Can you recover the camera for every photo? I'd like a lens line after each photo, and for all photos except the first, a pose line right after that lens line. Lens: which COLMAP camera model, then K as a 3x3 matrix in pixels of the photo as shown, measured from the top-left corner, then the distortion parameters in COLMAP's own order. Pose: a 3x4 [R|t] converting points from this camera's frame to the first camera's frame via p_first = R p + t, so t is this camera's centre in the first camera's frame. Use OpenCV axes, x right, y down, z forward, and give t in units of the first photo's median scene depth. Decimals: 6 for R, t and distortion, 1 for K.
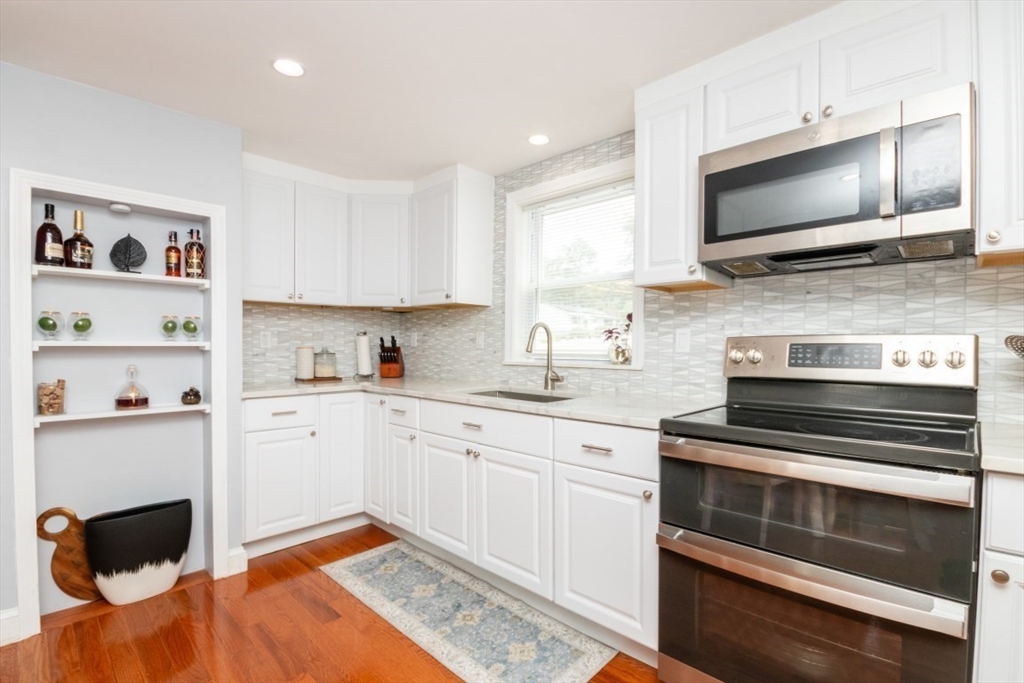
lens RADIAL K [[482.9, 0, 509.8], [0, 482.9, 355.1], [0, 0, 1]] dist [0.002264, -0.007967]
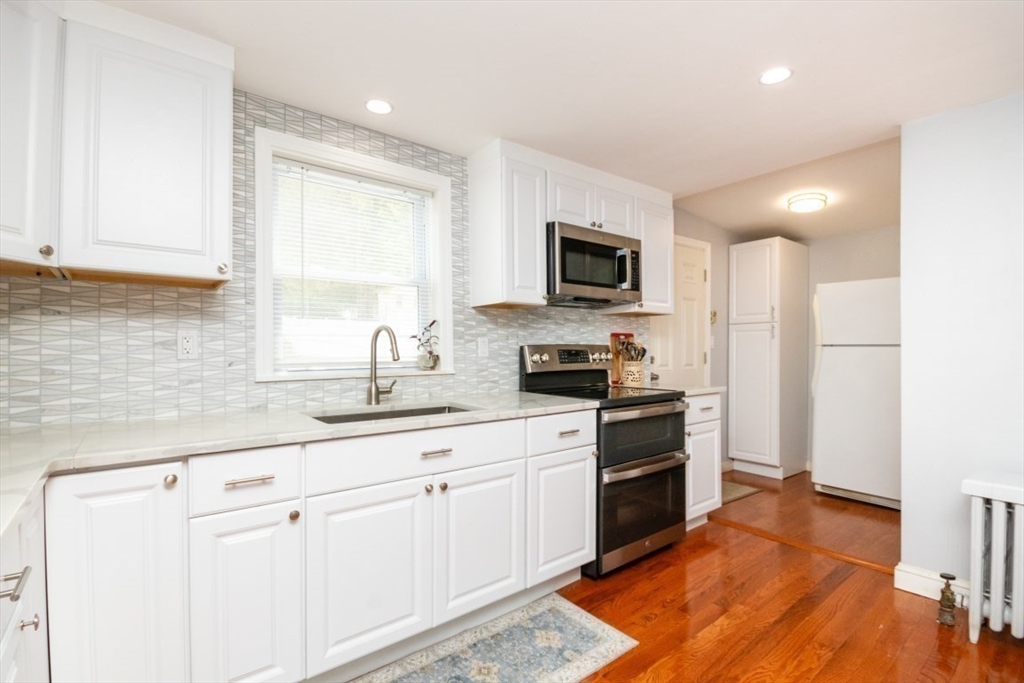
lens RADIAL K [[482.9, 0, 522.3], [0, 482.9, 353.3], [0, 0, 1]] dist [0.002264, -0.007967]
pose [[0.099224, -0.010443, 0.995010, -0.831583], [0.024068, 0.999678, 0.008092, -0.021343], [-0.994774, 0.023145, 0.099443, 0.751350]]
